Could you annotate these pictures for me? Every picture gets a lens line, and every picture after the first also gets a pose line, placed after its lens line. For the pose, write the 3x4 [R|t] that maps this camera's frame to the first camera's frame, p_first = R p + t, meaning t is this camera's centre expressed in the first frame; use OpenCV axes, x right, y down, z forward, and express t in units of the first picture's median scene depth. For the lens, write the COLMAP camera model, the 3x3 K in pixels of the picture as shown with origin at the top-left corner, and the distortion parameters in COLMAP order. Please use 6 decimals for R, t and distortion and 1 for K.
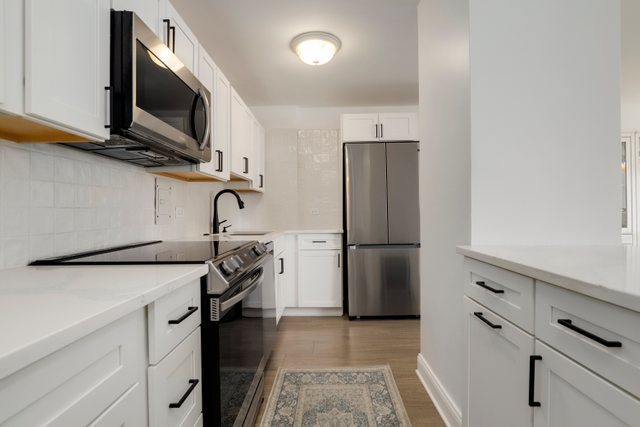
lens RADIAL K [[361.8, 0, 317.5], [0, 361.8, 212.5], [0, 0, 1]] dist [0.001921, 0.000576]
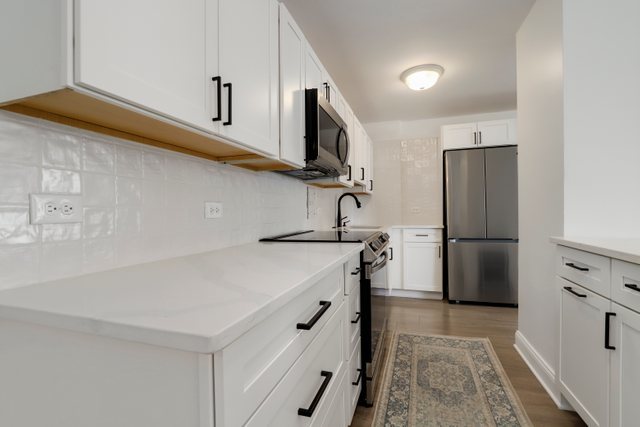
lens RADIAL K [[324.0, 0, 311.7], [0, 324.0, 214.4], [0, 0, 1]] dist [-0.002984, 0.001200]
pose [[0.956386, -0.000514, -0.292104, -0.039942], [0.003436, 0.999949, 0.009493, 0.001071], [0.292084, -0.010083, 0.956339, -0.157298]]
